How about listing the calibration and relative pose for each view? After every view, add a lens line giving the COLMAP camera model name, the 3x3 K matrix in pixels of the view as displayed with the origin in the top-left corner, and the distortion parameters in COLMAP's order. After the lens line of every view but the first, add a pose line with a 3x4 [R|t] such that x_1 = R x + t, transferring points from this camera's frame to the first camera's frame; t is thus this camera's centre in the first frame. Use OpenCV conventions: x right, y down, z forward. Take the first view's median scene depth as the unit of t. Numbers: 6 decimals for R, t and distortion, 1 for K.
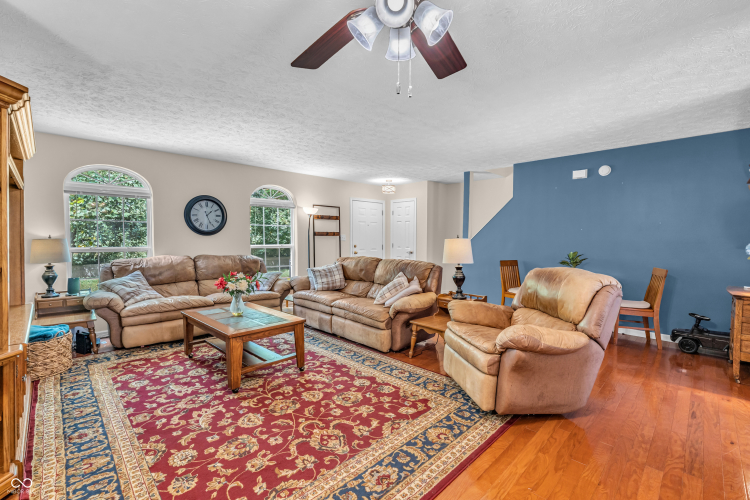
lens RADIAL K [[331.6, 0, 371.2], [0, 331.6, 247.8], [0, 0, 1]] dist [-0.002794, 0.001763]
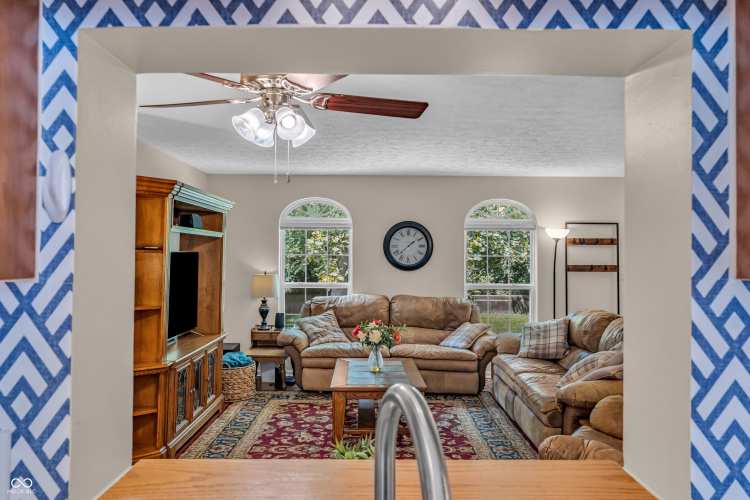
lens RADIAL K [[573.2, 0, 377.1], [0, 573.2, 249.3], [0, 0, 1]] dist [0.001137, -0.003301]
pose [[0.714989, -0.005411, -0.699115, 0.561532], [-0.025438, 0.999107, -0.033749, -0.054500], [0.698673, 0.041914, 0.714212, -0.062051]]
